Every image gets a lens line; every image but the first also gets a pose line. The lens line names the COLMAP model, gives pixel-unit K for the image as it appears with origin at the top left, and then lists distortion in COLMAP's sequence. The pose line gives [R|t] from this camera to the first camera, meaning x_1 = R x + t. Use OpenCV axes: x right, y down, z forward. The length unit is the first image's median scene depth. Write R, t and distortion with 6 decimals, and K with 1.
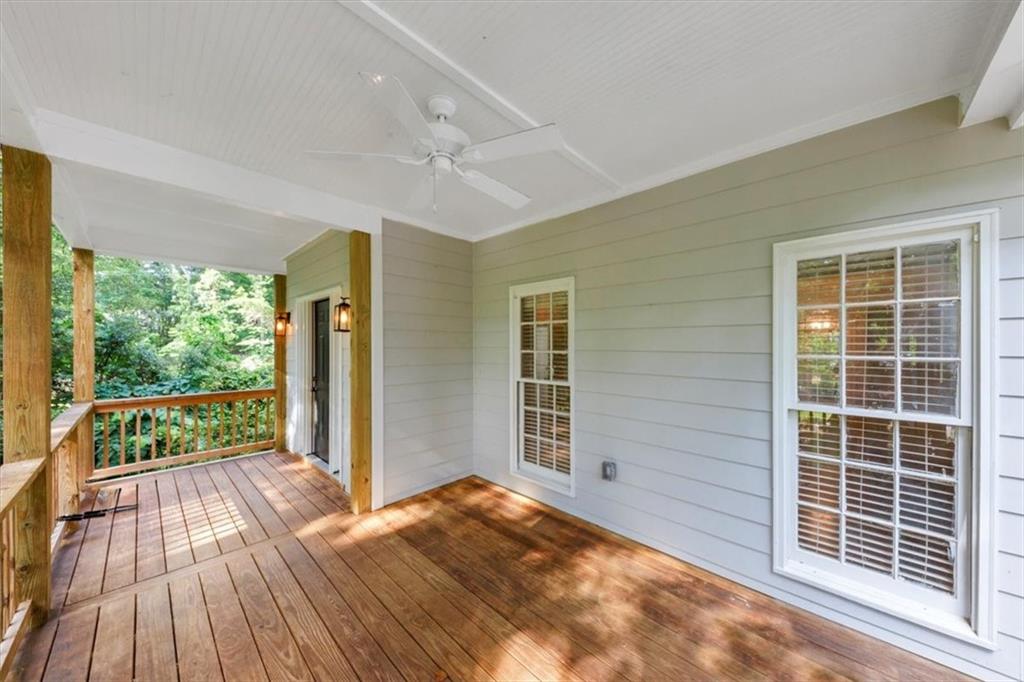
lens RADIAL K [[351.9, 0, 511.4], [0, 351.9, 345.3], [0, 0, 1]] dist [0.019209, -0.000083]
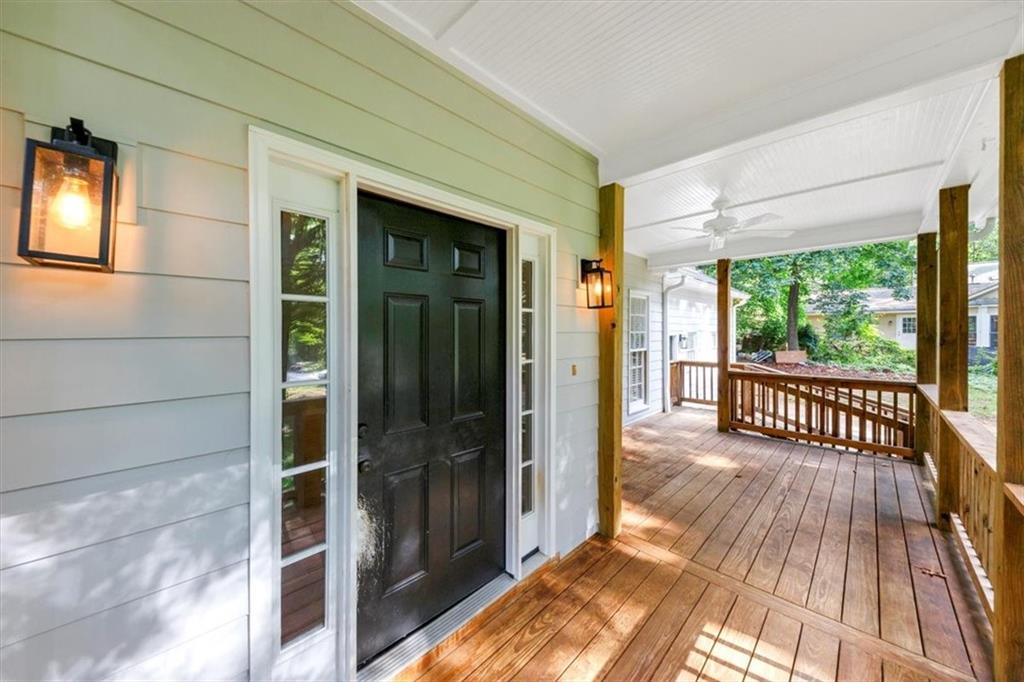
lens RADIAL K [[351.9, 0, 511.4], [0, 351.9, 345.3], [0, 0, 1]] dist [0.019209, -0.000083]
pose [[0.017299, -0.049478, 0.998625, -2.042041], [0.001772, 0.998775, 0.049455, -0.004684], [-0.999849, 0.000914, 0.017366, 2.023229]]
